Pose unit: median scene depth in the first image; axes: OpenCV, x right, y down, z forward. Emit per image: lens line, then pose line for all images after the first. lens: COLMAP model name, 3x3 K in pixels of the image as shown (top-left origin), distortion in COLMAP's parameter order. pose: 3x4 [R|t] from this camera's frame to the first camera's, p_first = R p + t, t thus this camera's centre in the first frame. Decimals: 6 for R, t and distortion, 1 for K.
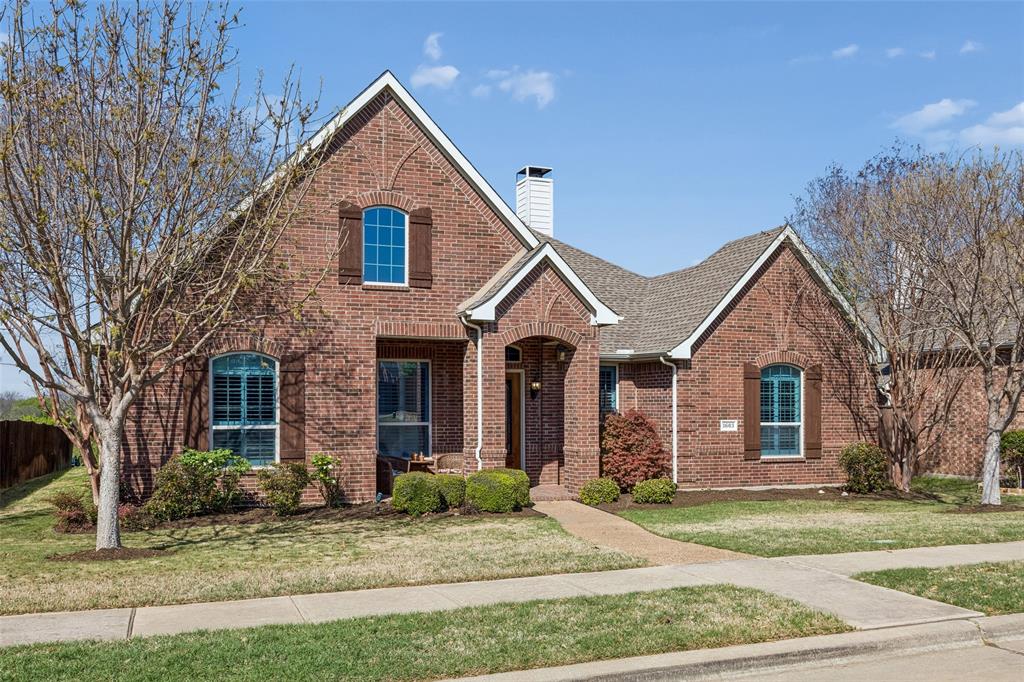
lens RADIAL K [[929.4, 0, 512.0], [0, 929.4, 341.0], [0, 0, 1]] dist [-0.001457, -0.000196]
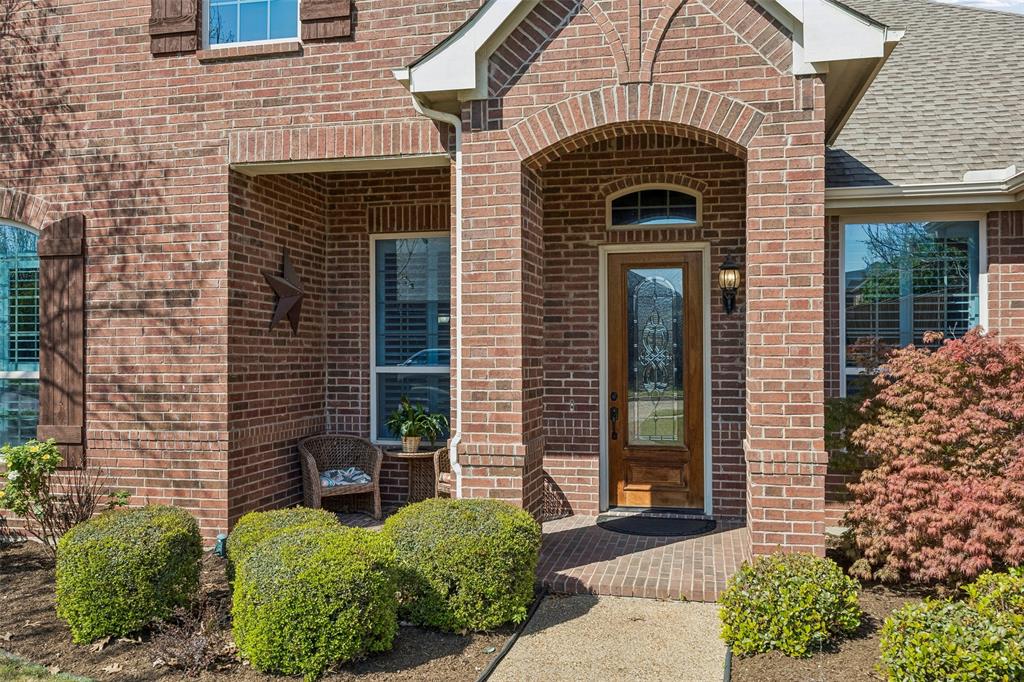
lens RADIAL K [[876.4, 0, 511.5], [0, 876.4, 324.2], [0, 0, 1]] dist [0.003264, 0.005605]
pose [[0.824342, -0.020938, -0.565705, 0.181853], [0.042982, 0.998746, 0.025666, 0.060220], [0.564458, -0.045473, 0.824208, 0.709584]]
